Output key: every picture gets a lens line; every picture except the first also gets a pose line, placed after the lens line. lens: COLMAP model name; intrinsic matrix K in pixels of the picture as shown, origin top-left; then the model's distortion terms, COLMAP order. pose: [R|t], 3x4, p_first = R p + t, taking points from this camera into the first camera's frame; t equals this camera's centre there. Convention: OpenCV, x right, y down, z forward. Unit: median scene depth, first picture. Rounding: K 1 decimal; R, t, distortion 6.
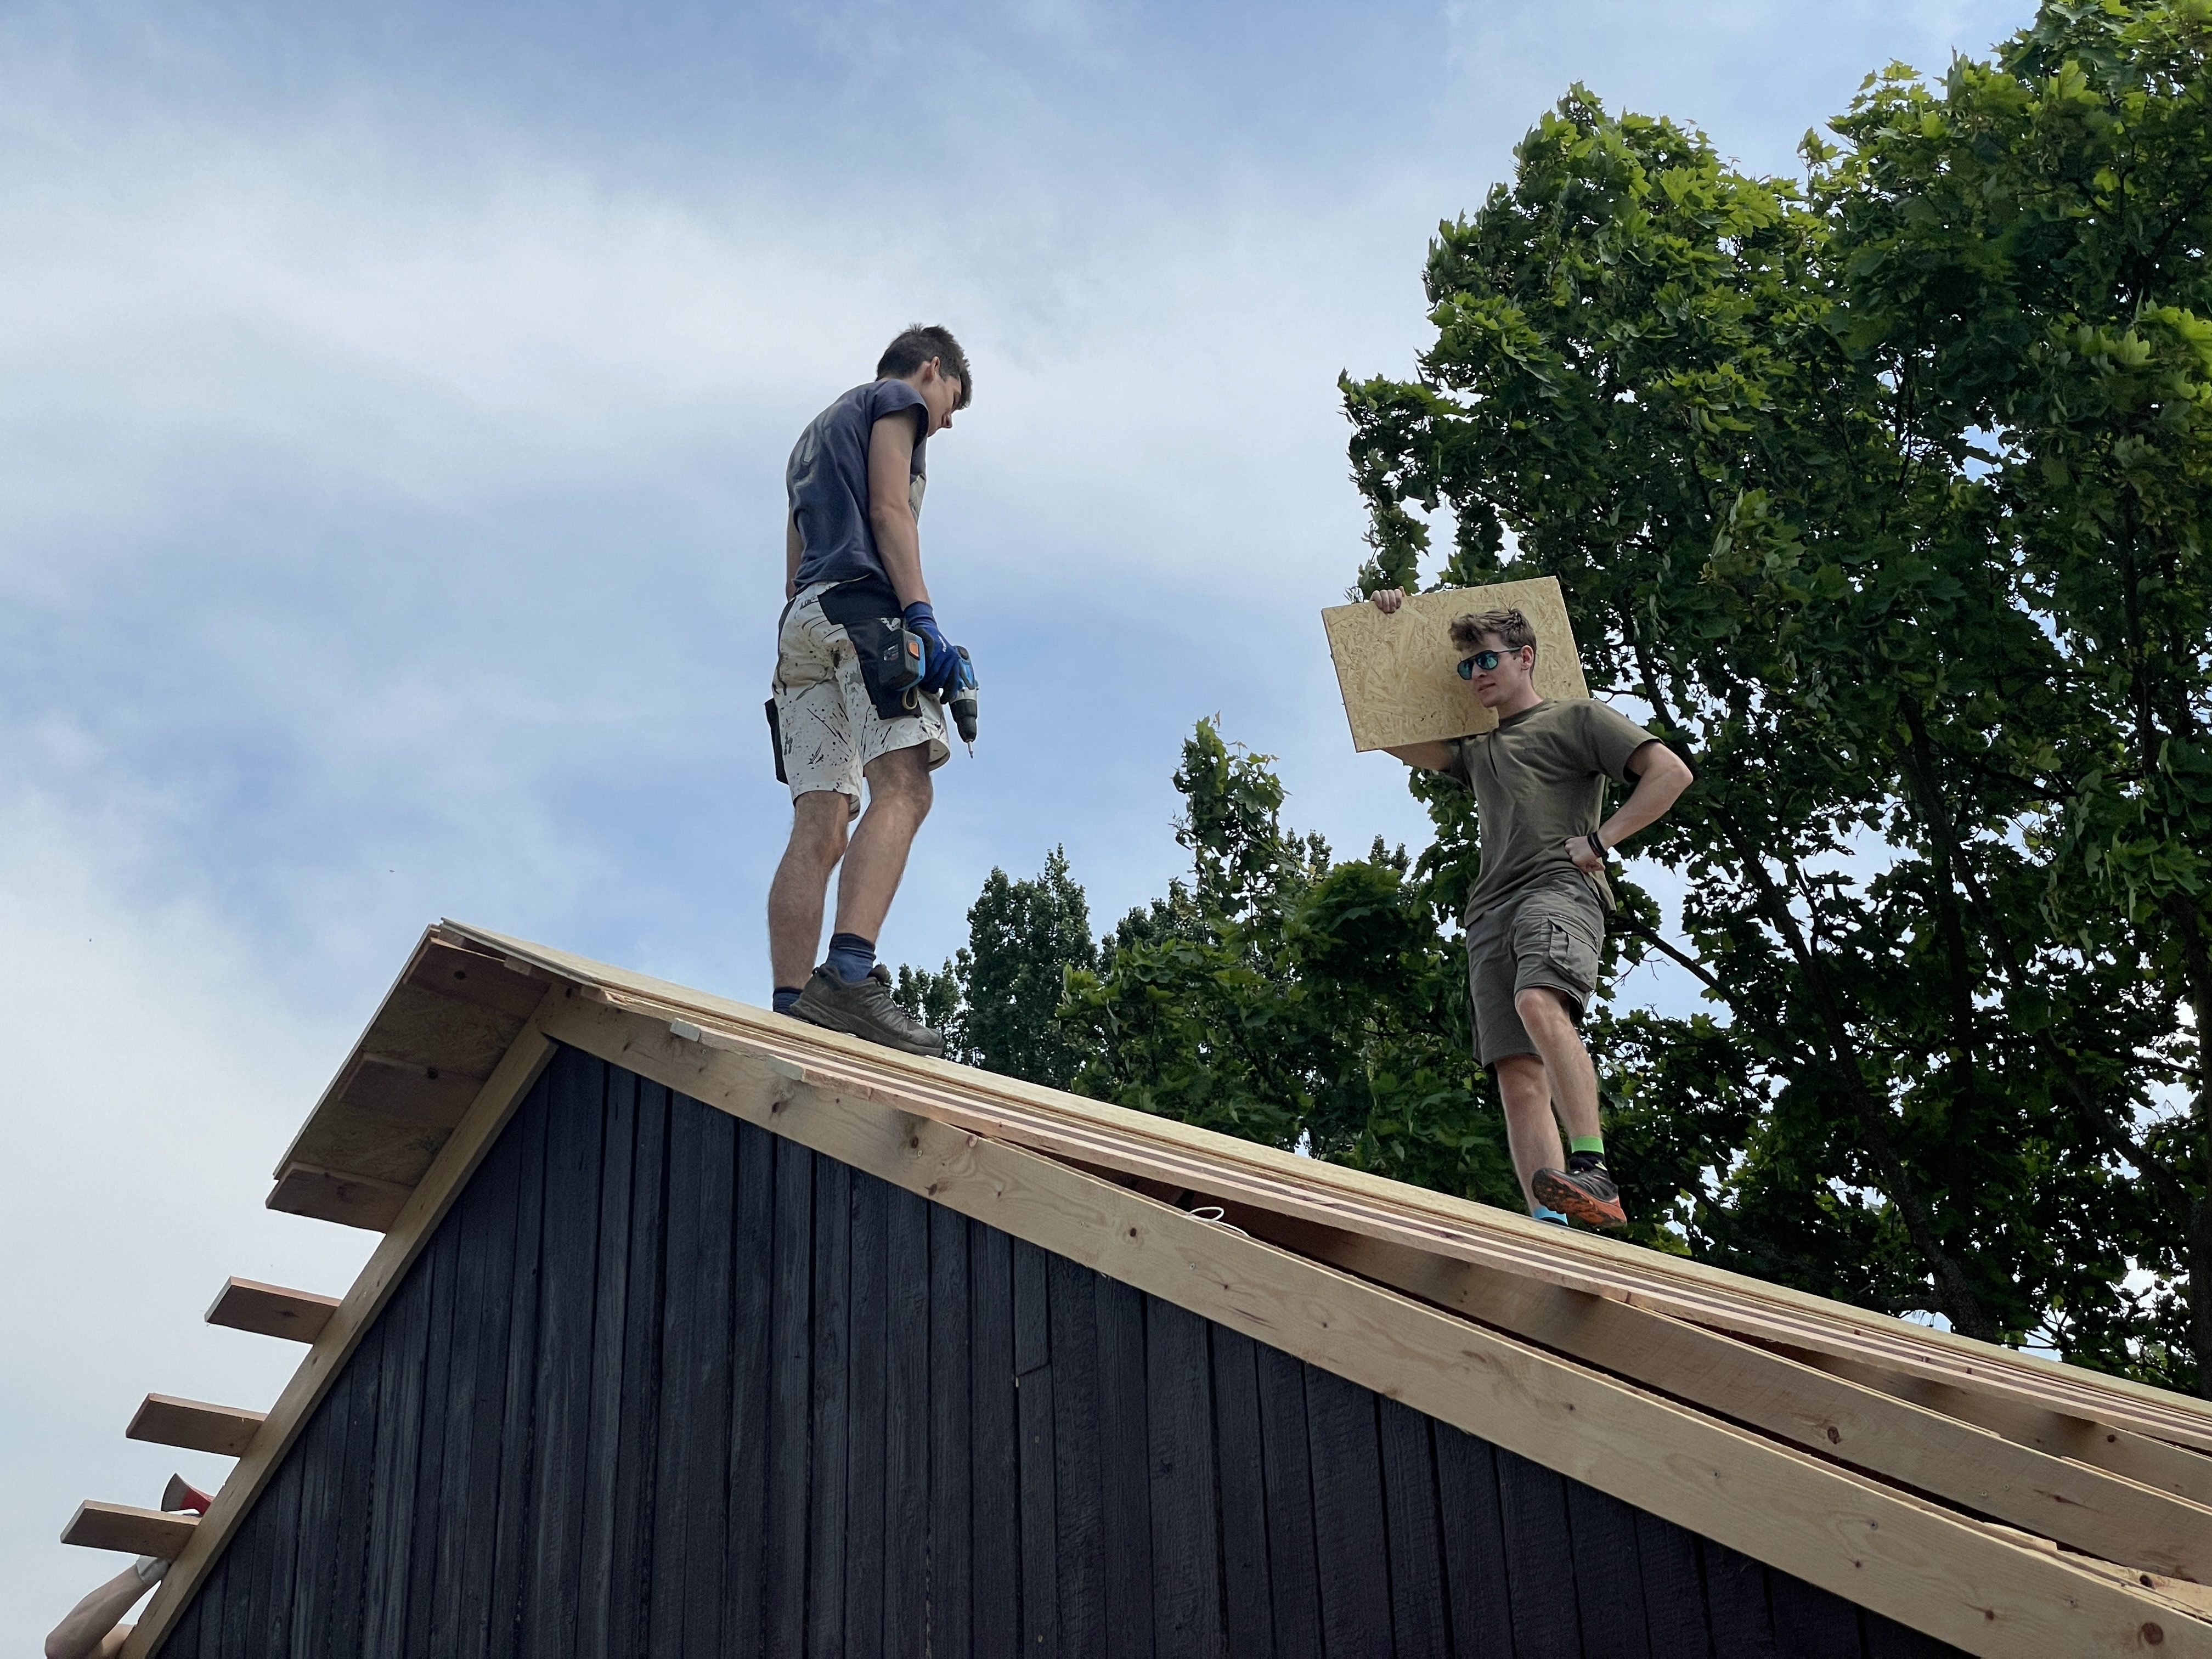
lens RADIAL K [[3312.1, 0, 1109.4], [0, 3312.1, 838.4], [0, 0, 1]] dist [0.075772, 0.000000]
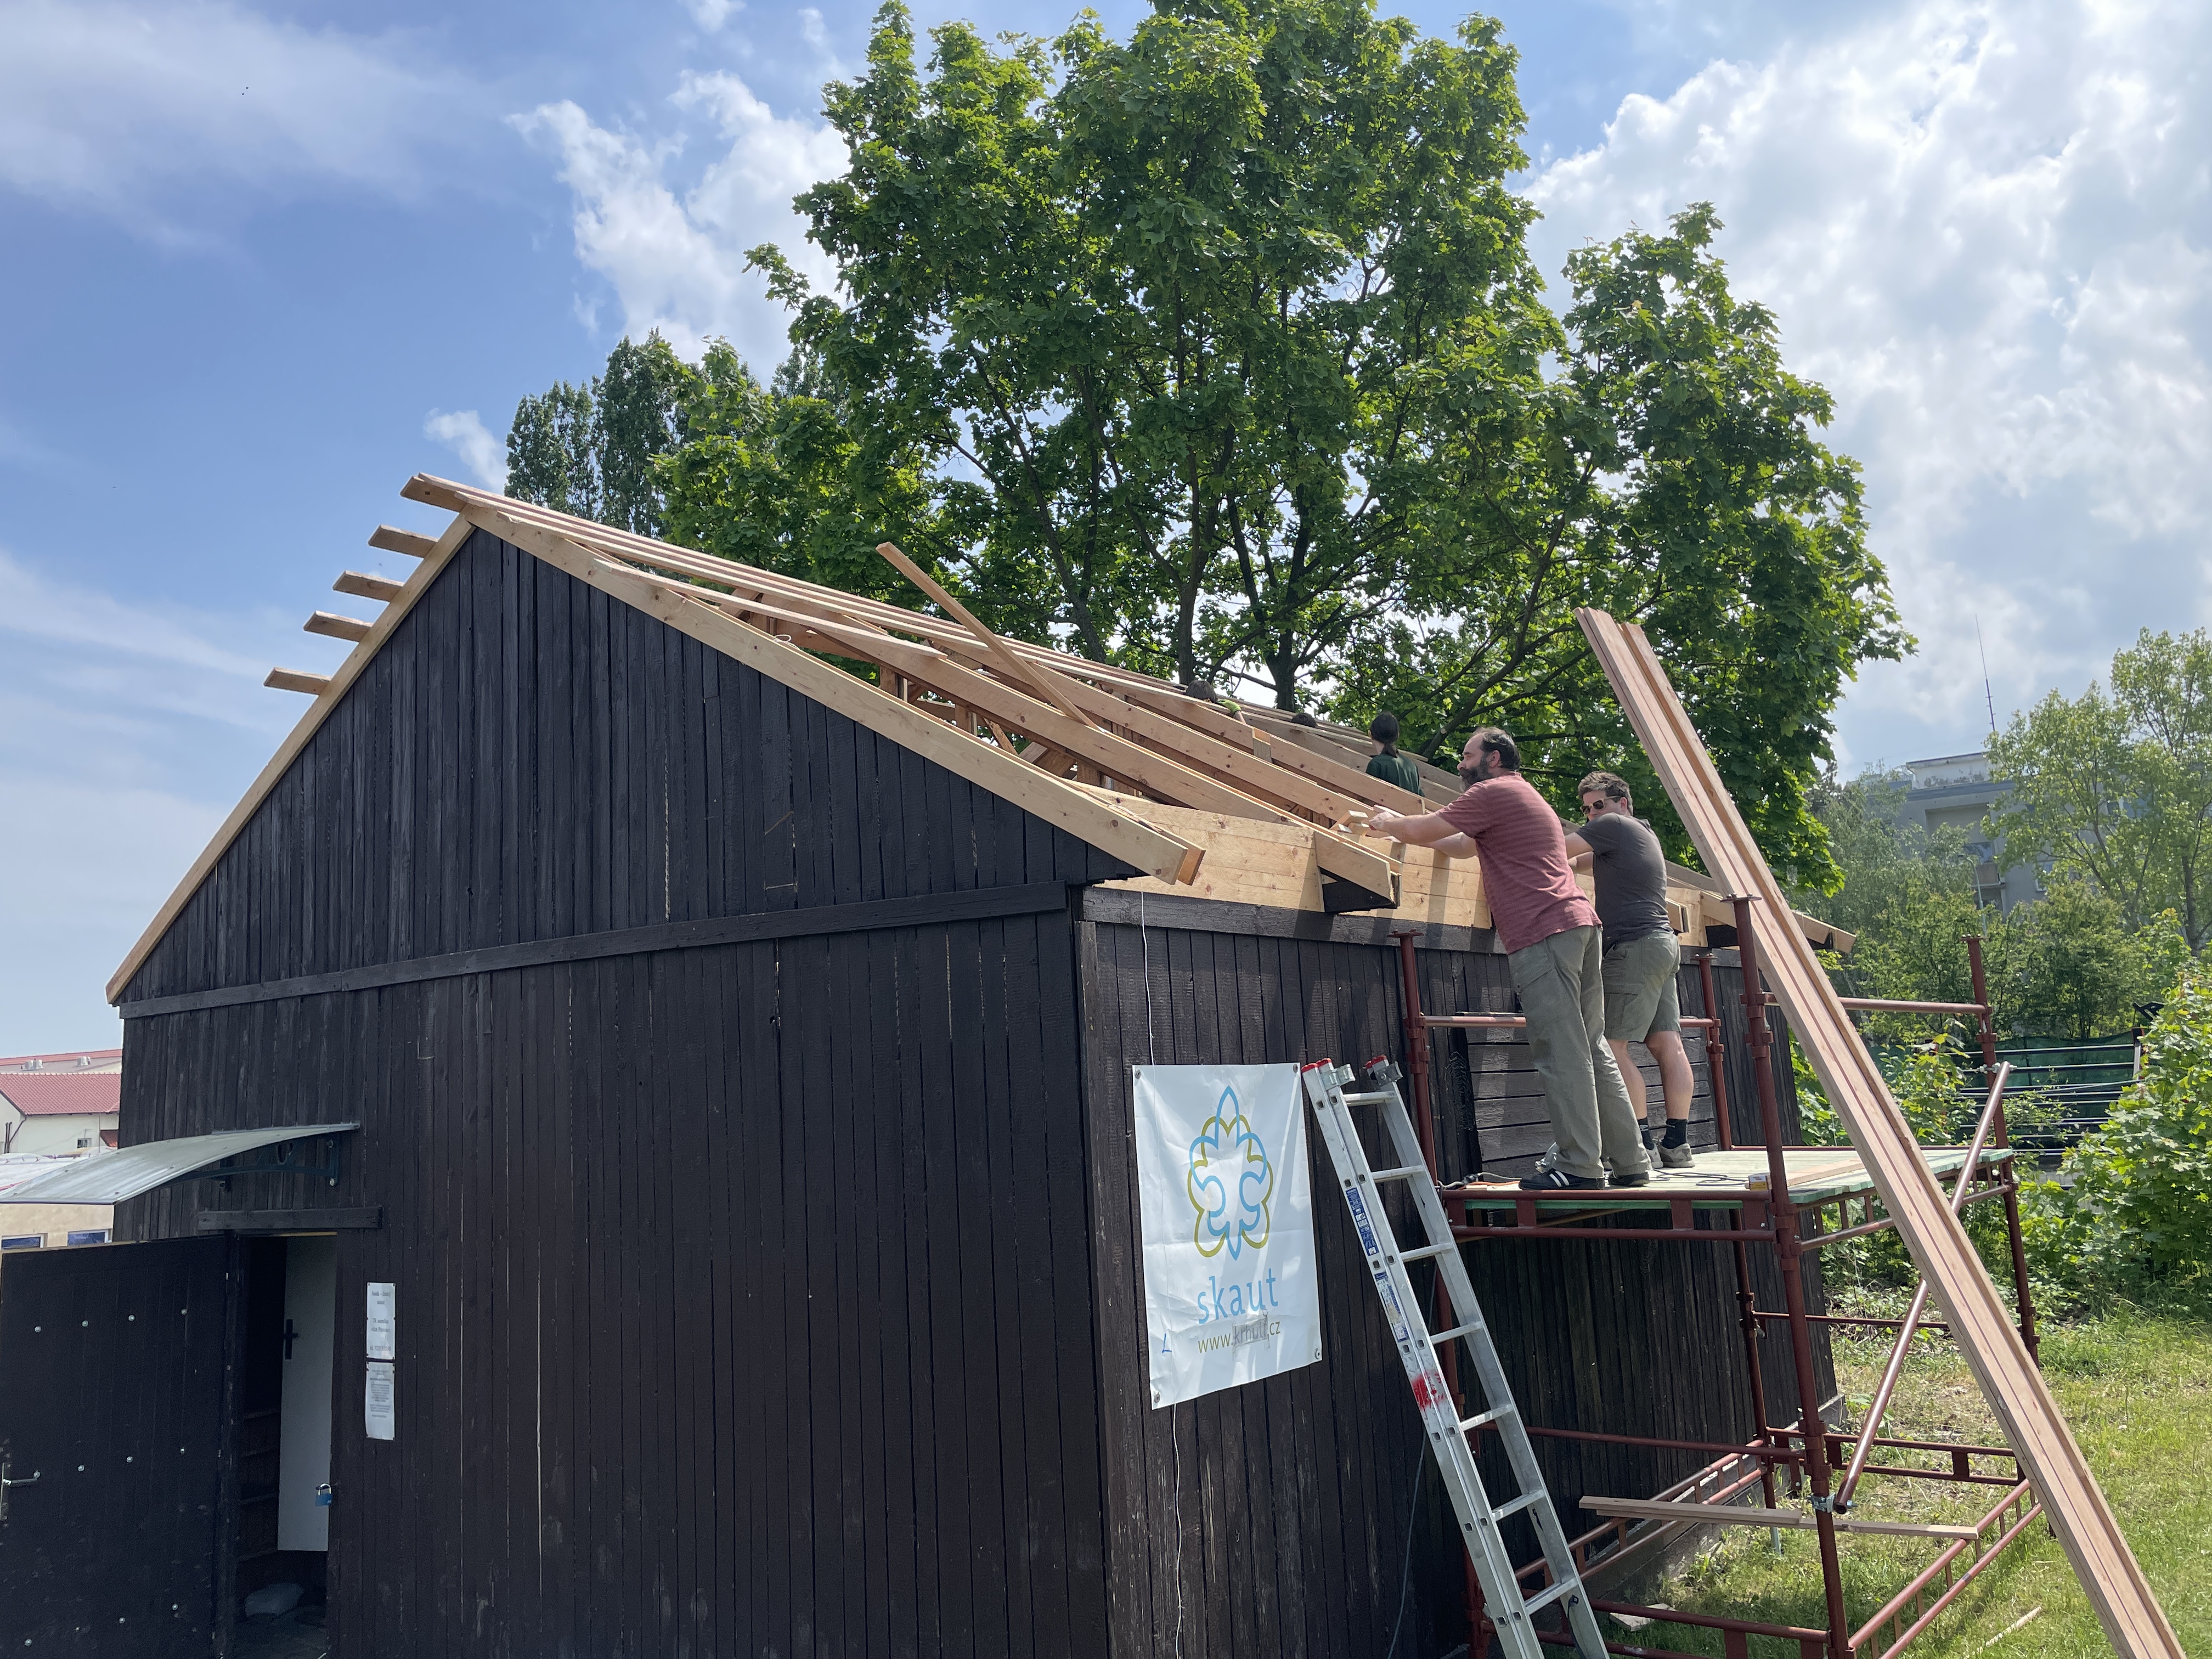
lens RADIAL K [[1735.6, 0, 1125.8], [0, 1735.6, 806.9], [0, 0, 1]] dist [0.045057, -0.097132]
pose [[0.964384, 0.003987, 0.264477, -0.055791], [-0.079704, 0.957791, 0.276194, -0.120968], [-0.252212, -0.287437, 0.923996, -0.258974]]
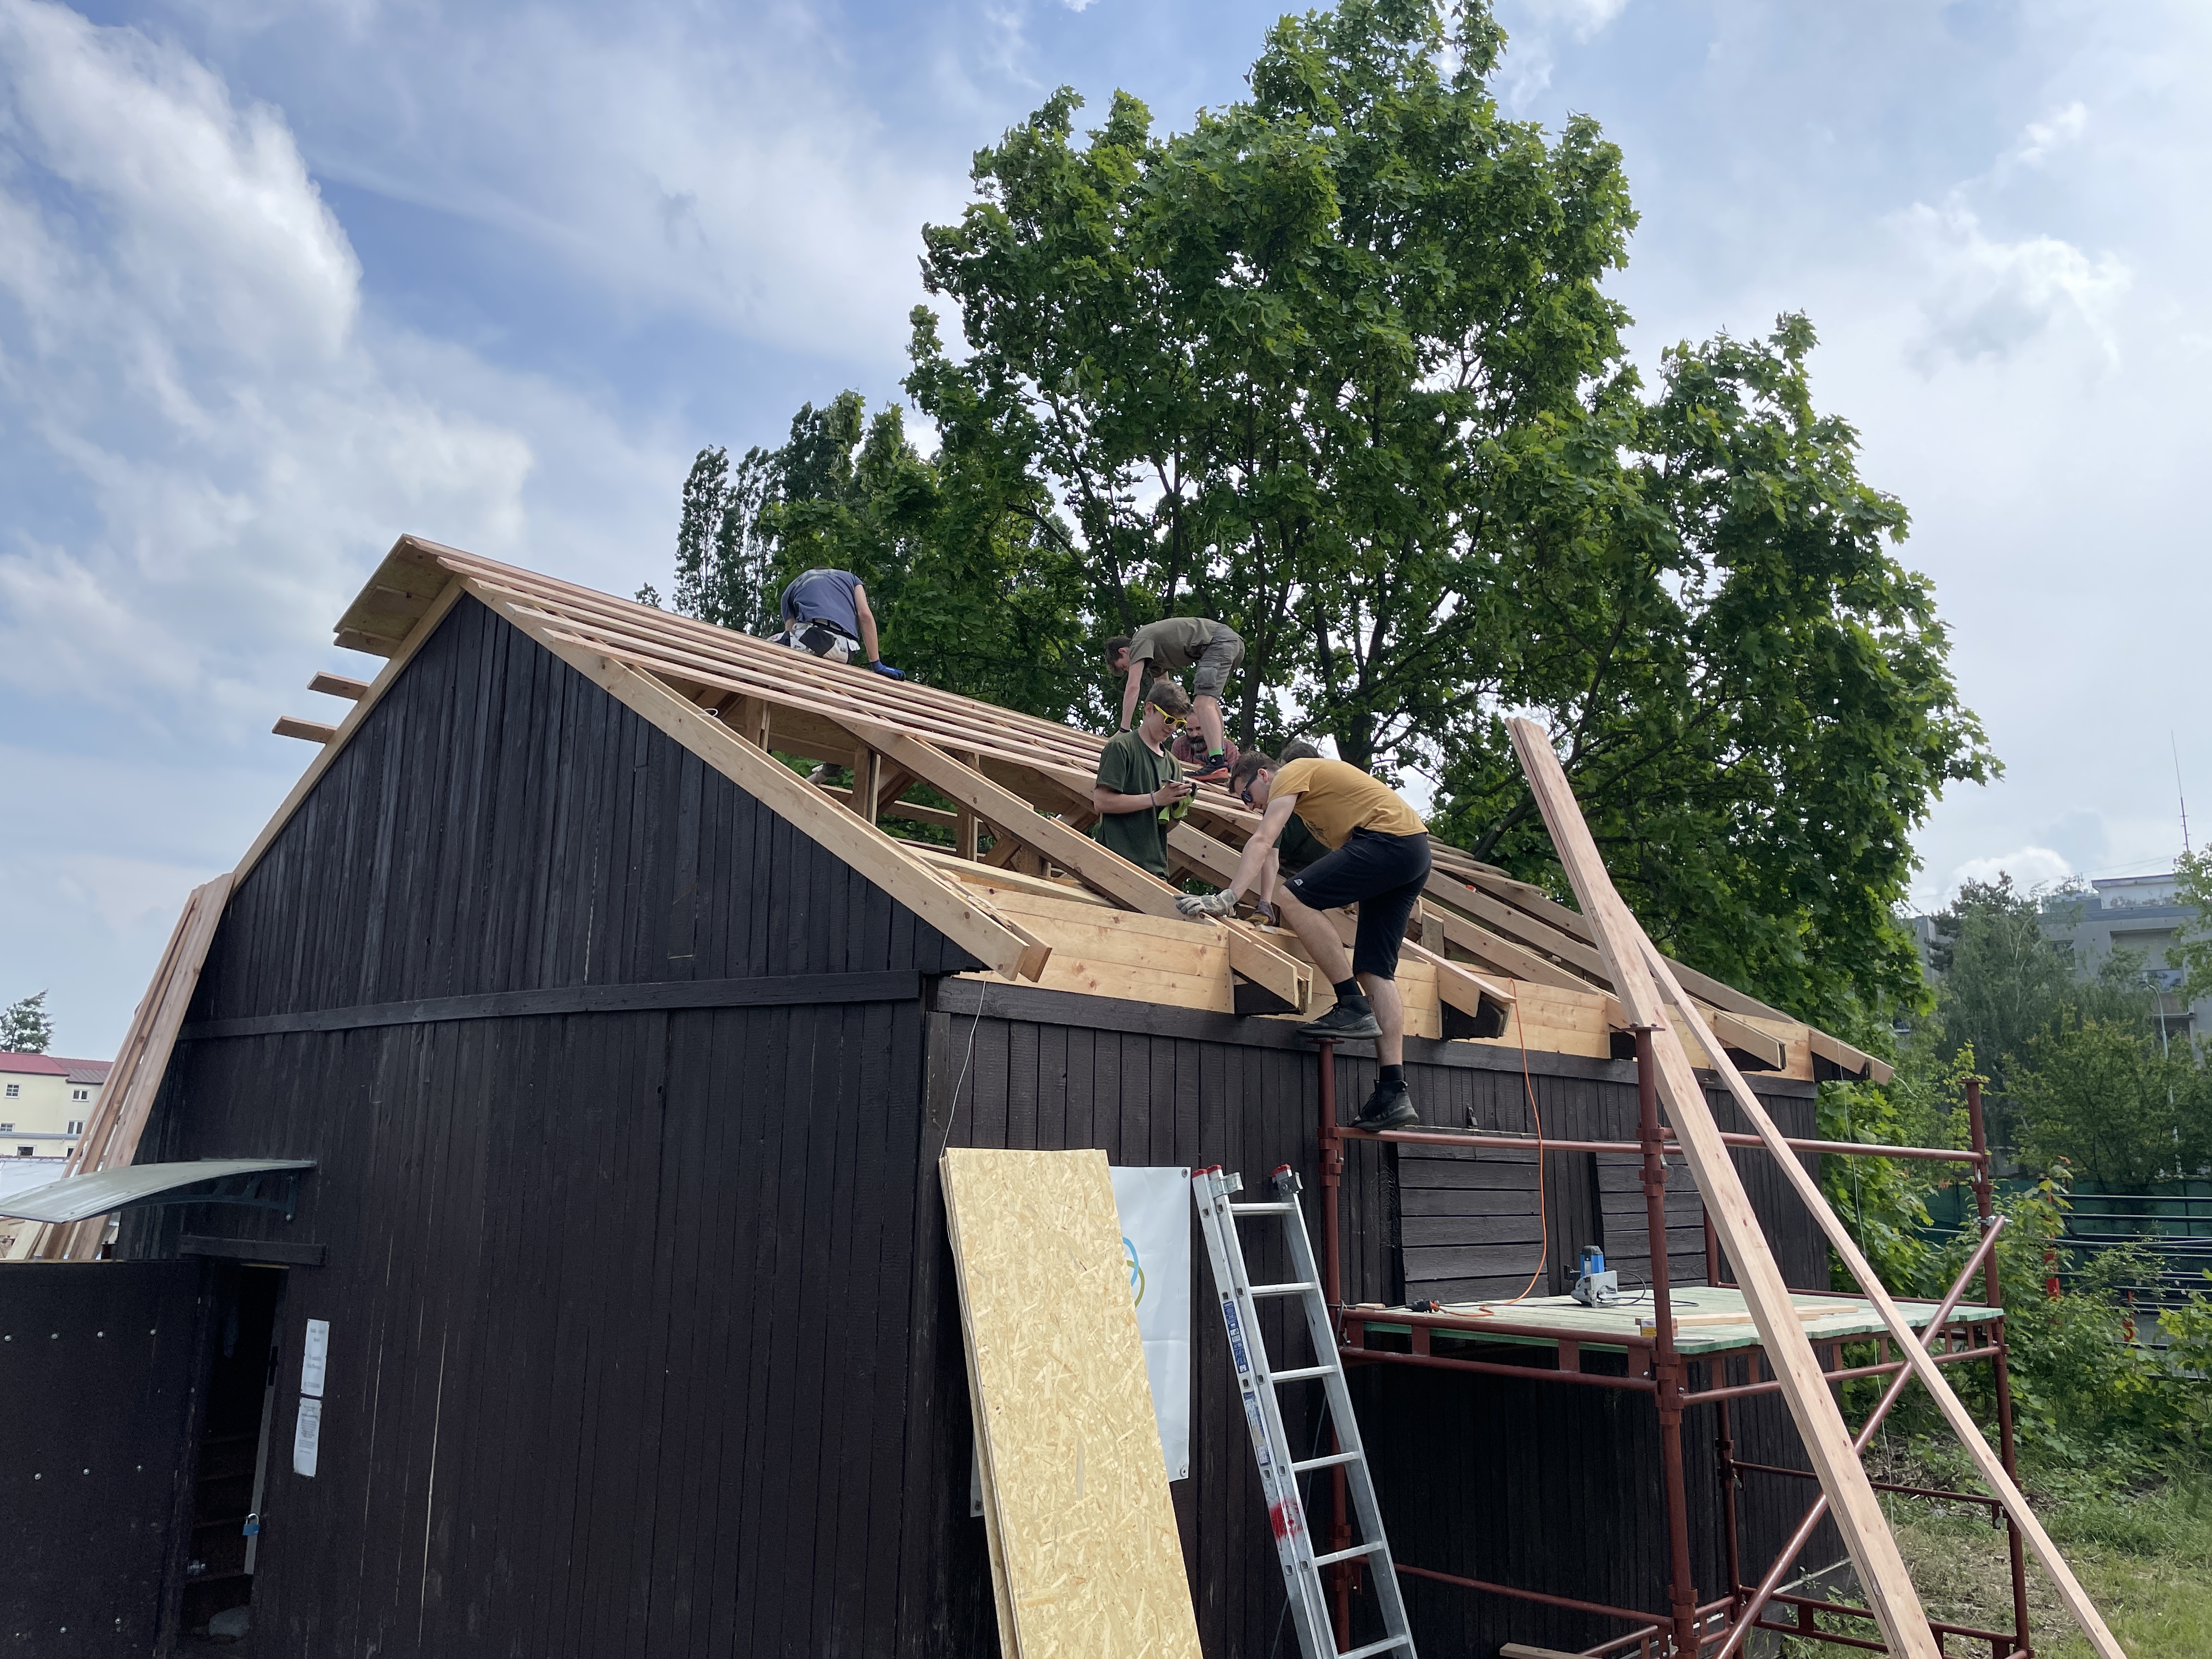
lens RADIAL K [[1735.6, 0, 1187.9], [0, 1735.6, 774.3], [0, 0, 1]] dist [0.045057, -0.097132]
pose [[0.980542, 0.069040, 0.183769, 0.118041], [-0.110771, 0.967437, 0.227587, -0.152475], [-0.162072, -0.243515, 0.956260, -0.290771]]
